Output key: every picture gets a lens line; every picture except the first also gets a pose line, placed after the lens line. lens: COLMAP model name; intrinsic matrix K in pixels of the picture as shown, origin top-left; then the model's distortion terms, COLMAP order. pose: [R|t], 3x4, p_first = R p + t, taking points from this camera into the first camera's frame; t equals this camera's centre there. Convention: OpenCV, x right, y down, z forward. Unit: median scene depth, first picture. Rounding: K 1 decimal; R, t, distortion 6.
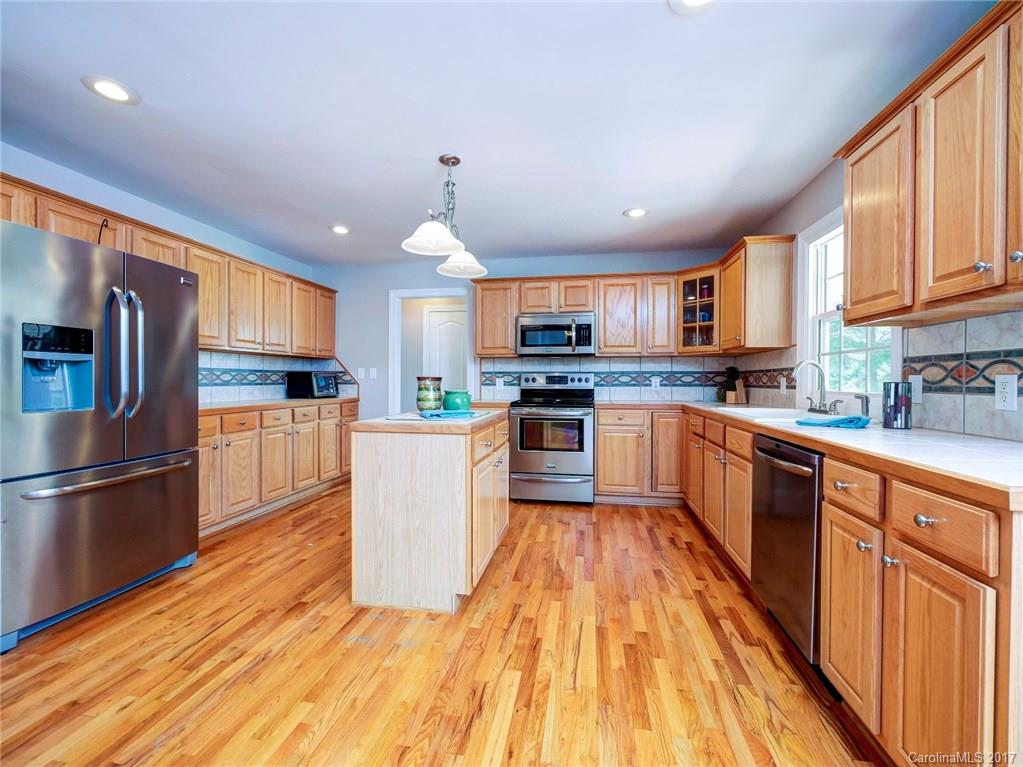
lens RADIAL K [[432.7, 0, 512.3], [0, 432.7, 380.6], [0, 0, 1]] dist [-0.000252, -0.000133]
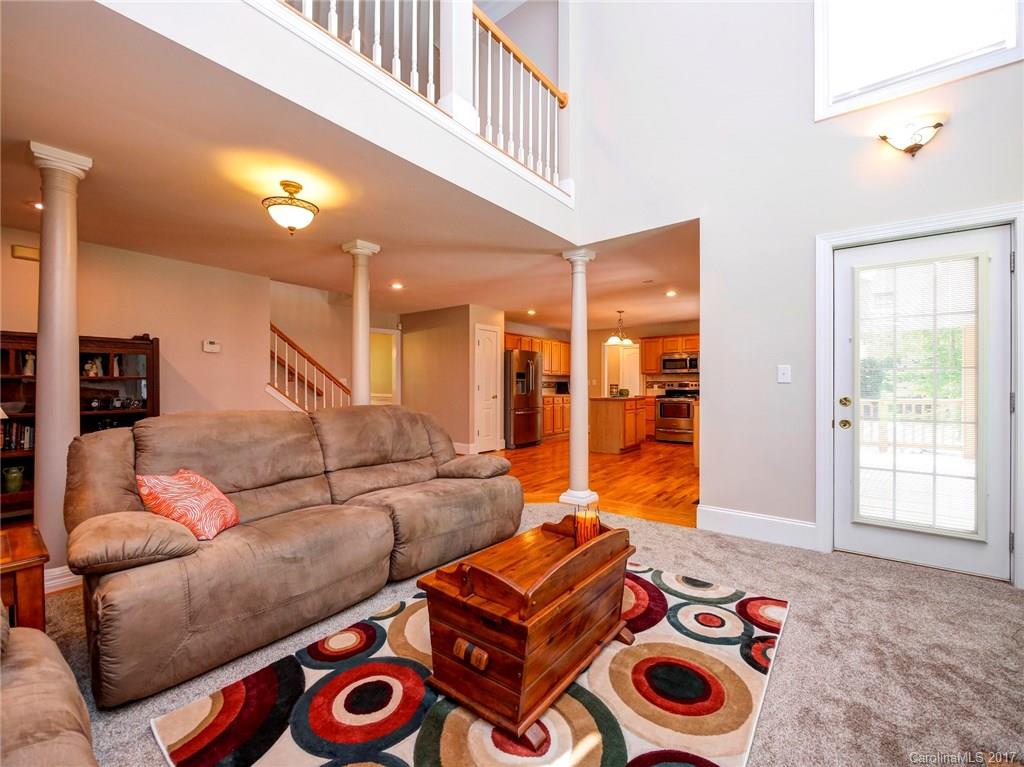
lens RADIAL K [[433.1, 0, 511.5], [0, 433.1, 385.9], [0, 0, 1]] dist [-0.000252, -0.000133]
pose [[0.885137, -0.004877, -0.465306, 0.359998], [0.002489, 0.999980, -0.005747, 0.012823], [0.465325, 0.003929, 0.885131, -1.250427]]
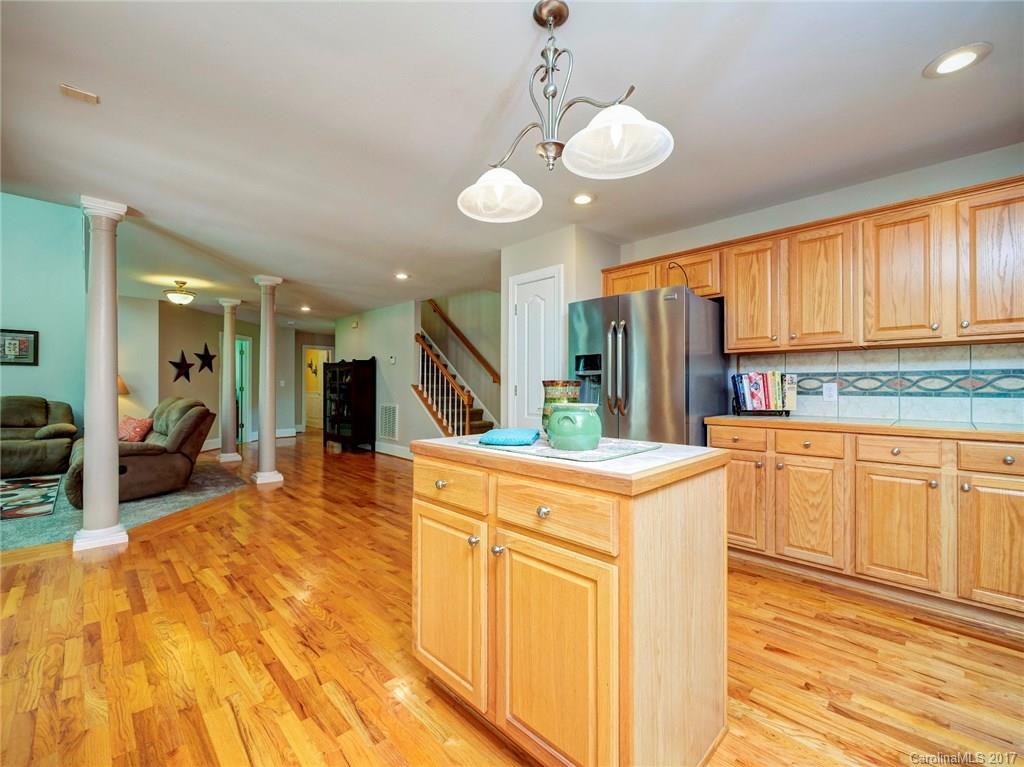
lens RADIAL K [[433.1, 0, 515.9], [0, 433.1, 386.5], [0, 0, 1]] dist [-0.000252, -0.000133]
pose [[-0.569930, -0.001353, -0.821692, 0.242800], [-0.005642, 0.999982, 0.002267, -0.001146], [0.821674, 0.005928, -0.569927, 0.875861]]
